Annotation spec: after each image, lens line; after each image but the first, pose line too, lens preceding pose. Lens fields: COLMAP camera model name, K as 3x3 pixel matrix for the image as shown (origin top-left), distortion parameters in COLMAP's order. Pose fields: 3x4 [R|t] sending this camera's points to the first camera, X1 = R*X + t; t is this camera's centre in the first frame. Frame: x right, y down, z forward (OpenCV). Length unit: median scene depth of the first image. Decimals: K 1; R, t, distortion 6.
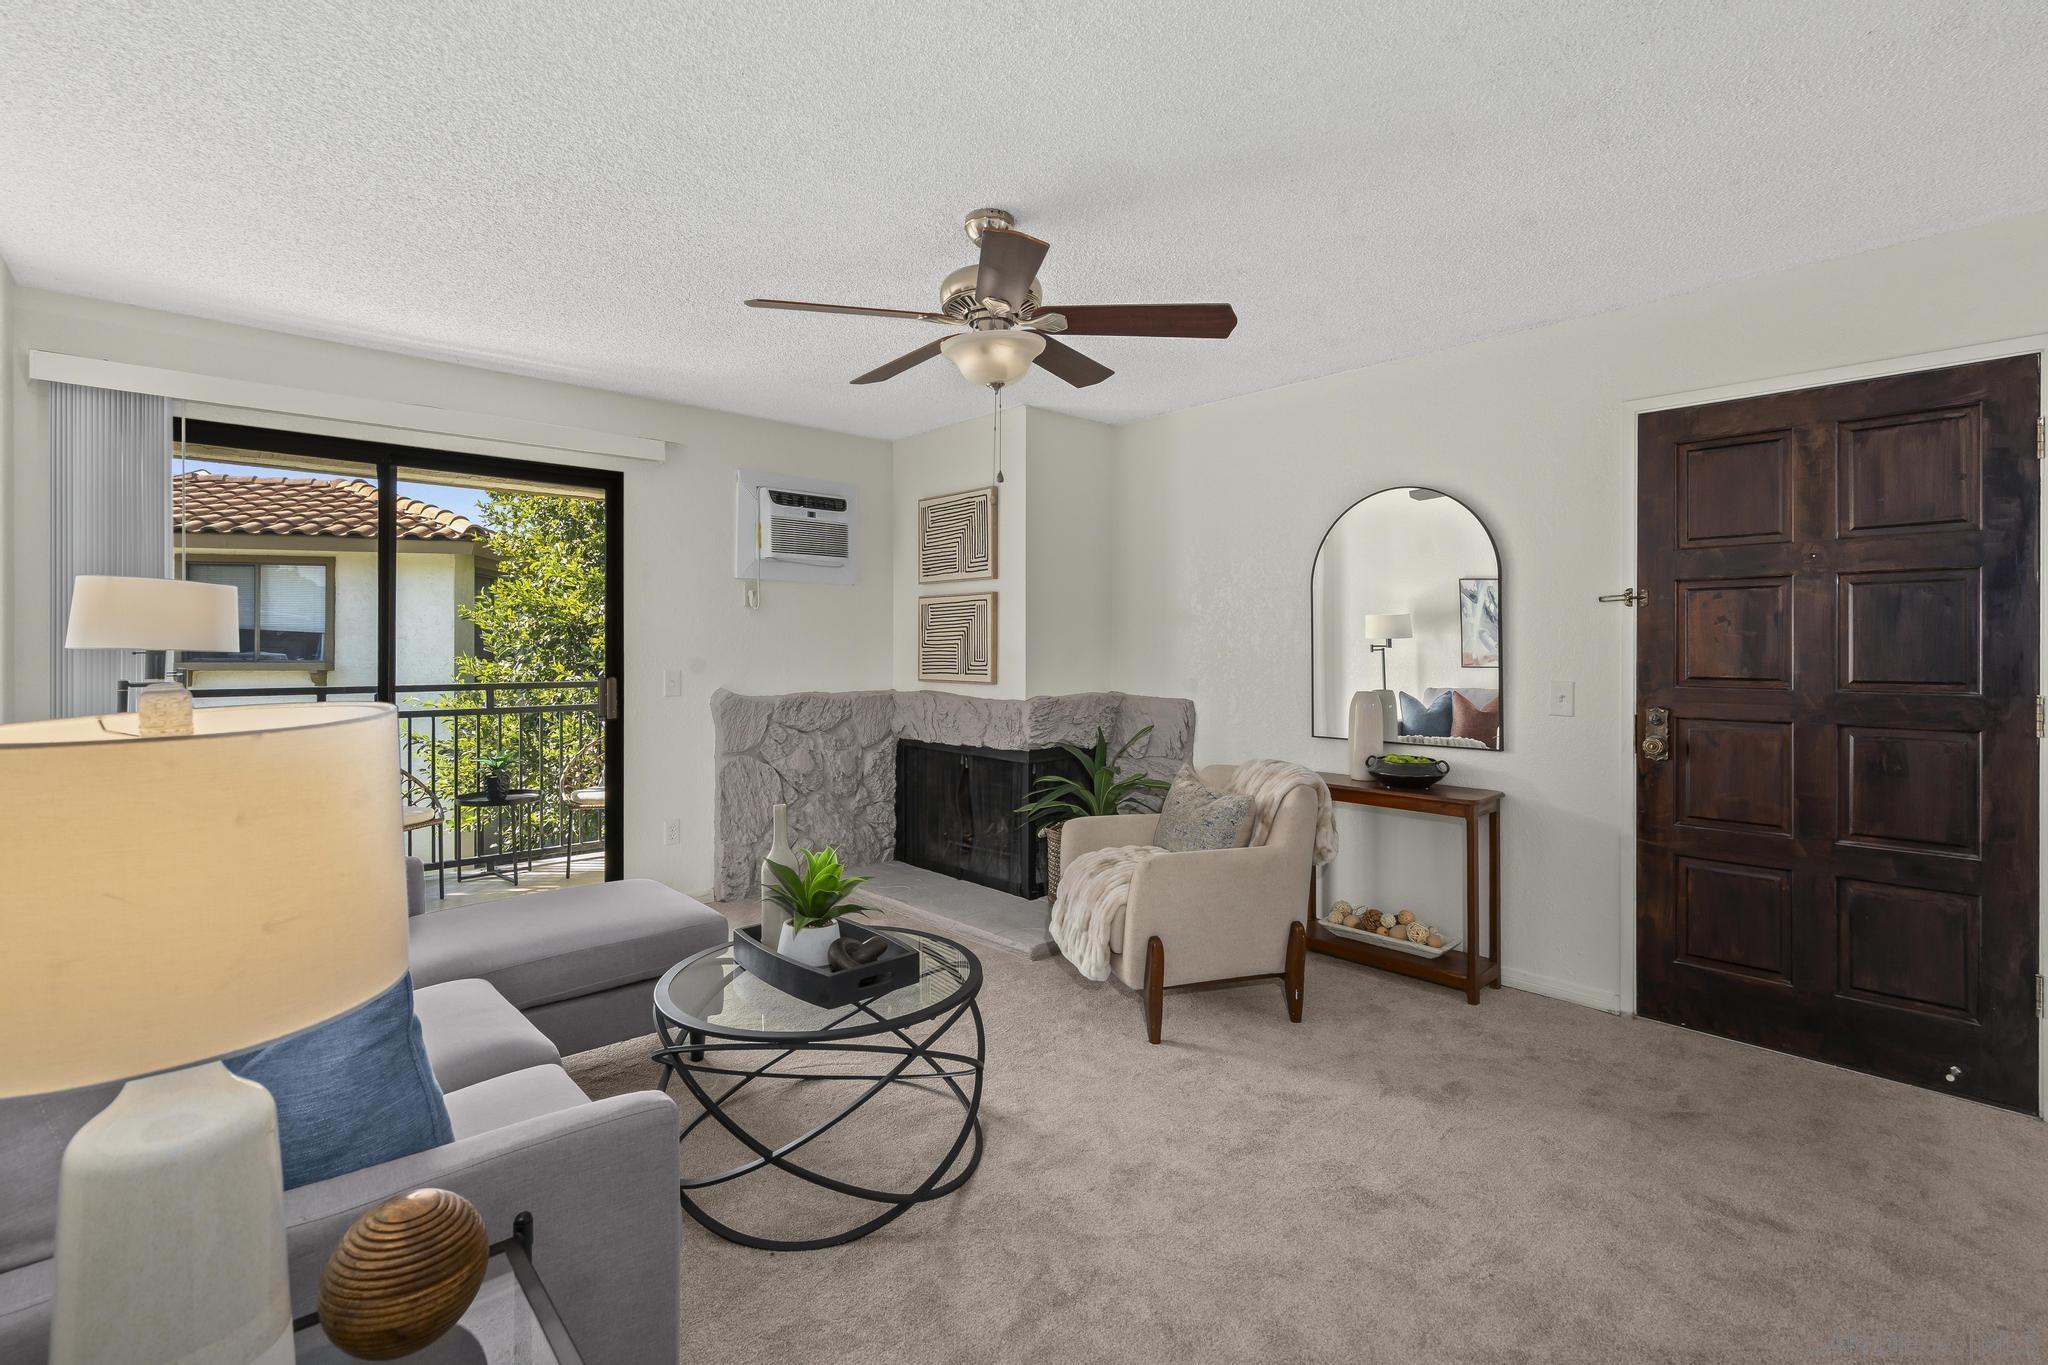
lens RADIAL K [[928.3, 0, 1019.6], [0, 928.3, 650.7], [0, 0, 1]] dist [-0.001086, -0.000131]
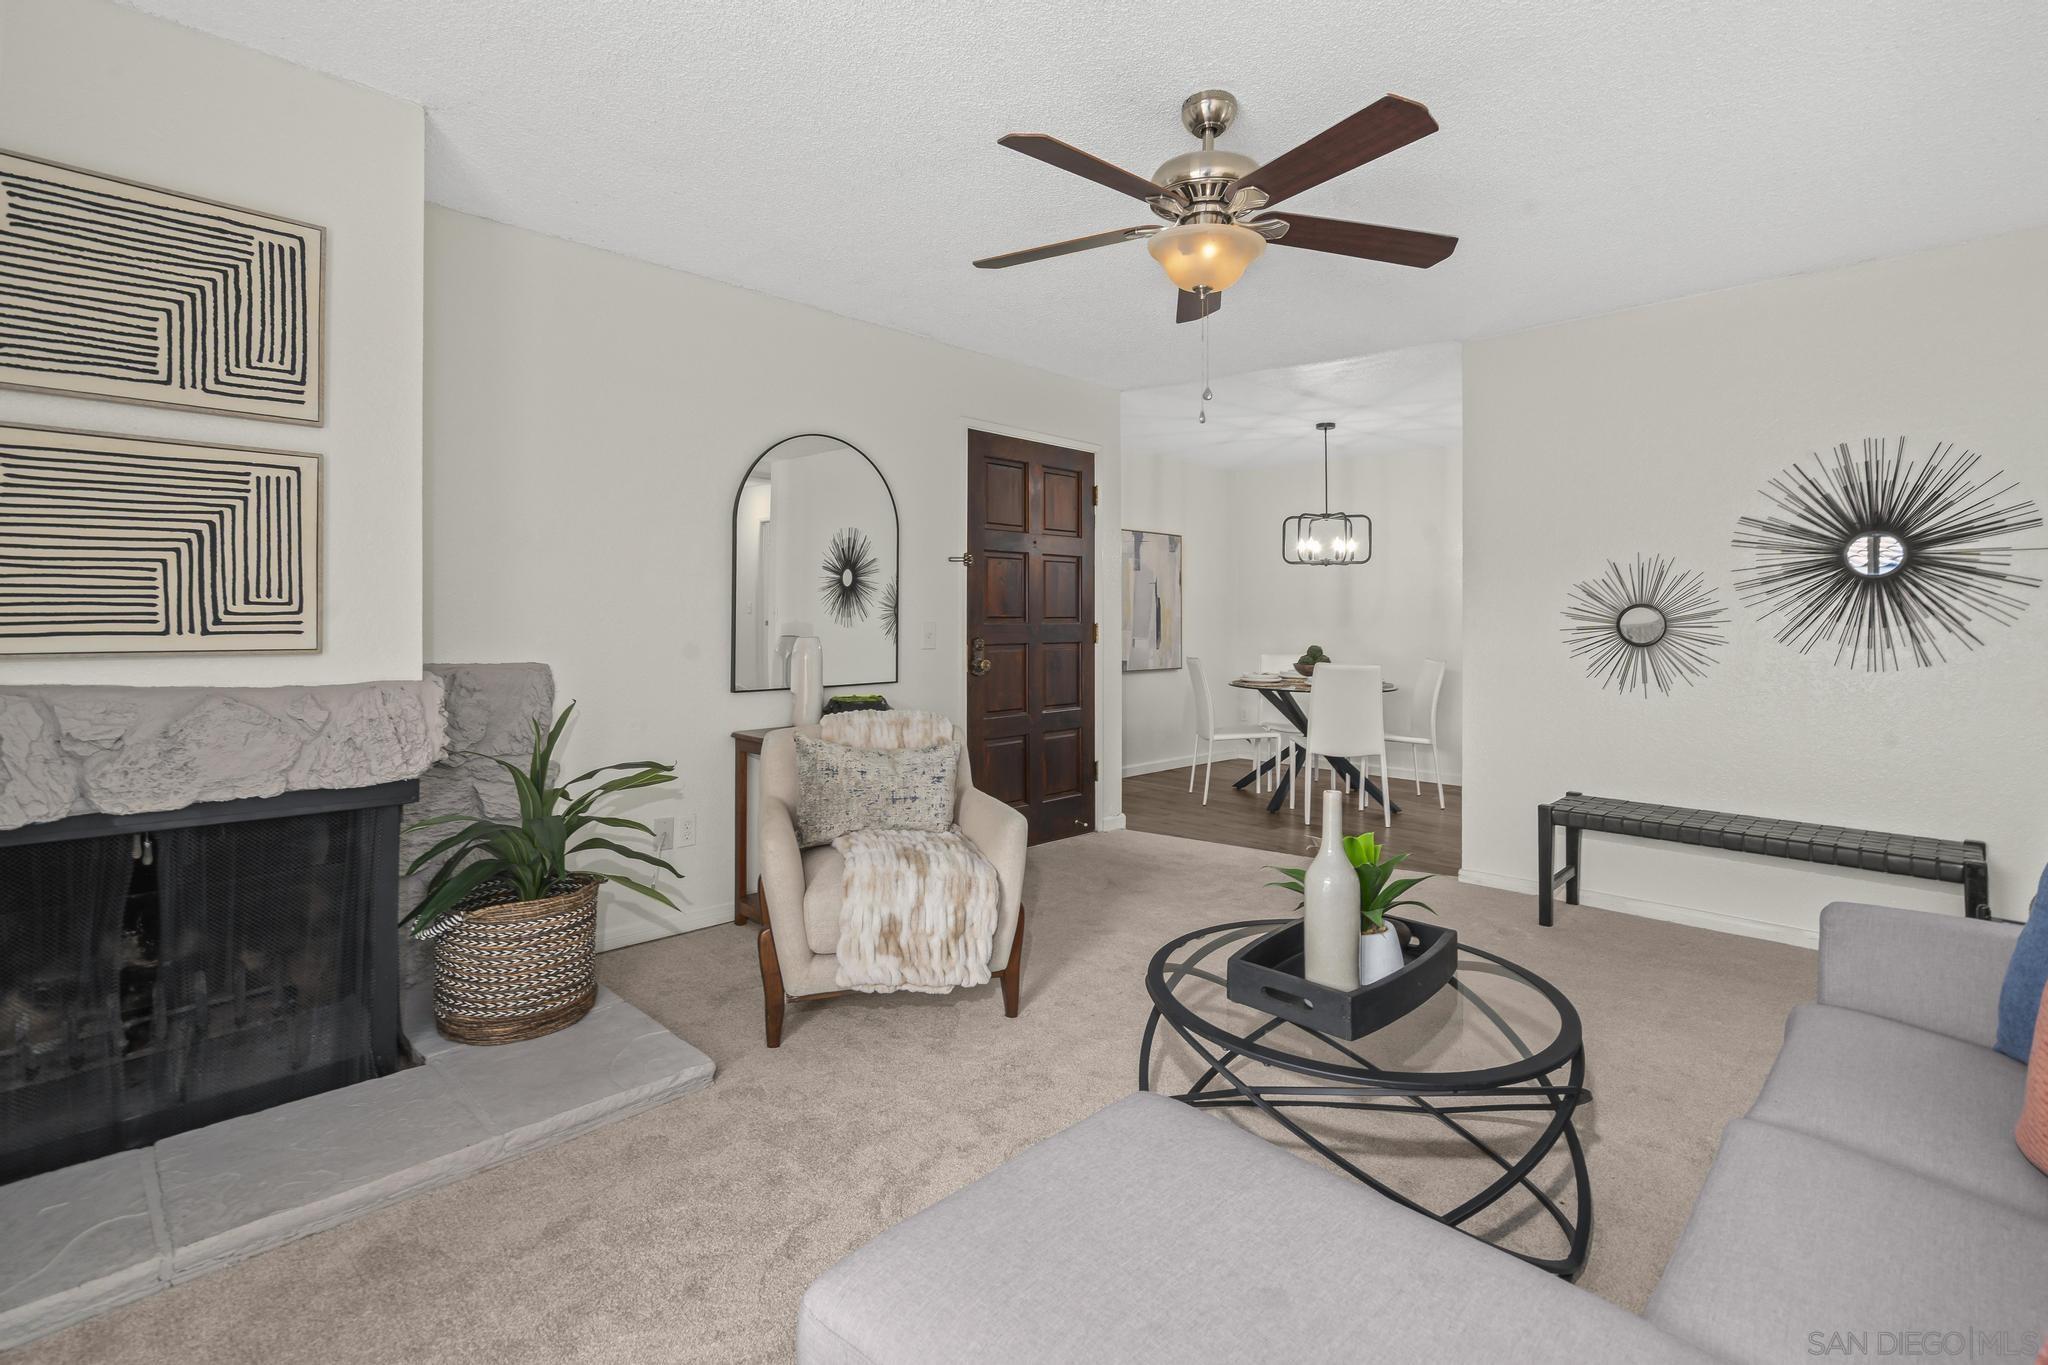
lens RADIAL K [[959.3, 0, 1023.8], [0, 959.3, 611.4], [0, 0, 1]] dist [-0.000154, 0.000007]
pose [[-0.026443, 0.001498, 0.999649, -0.525369], [-0.005864, 0.999981, -0.001654, 0.014351], [-0.999633, -0.005906, -0.026434, 0.668774]]
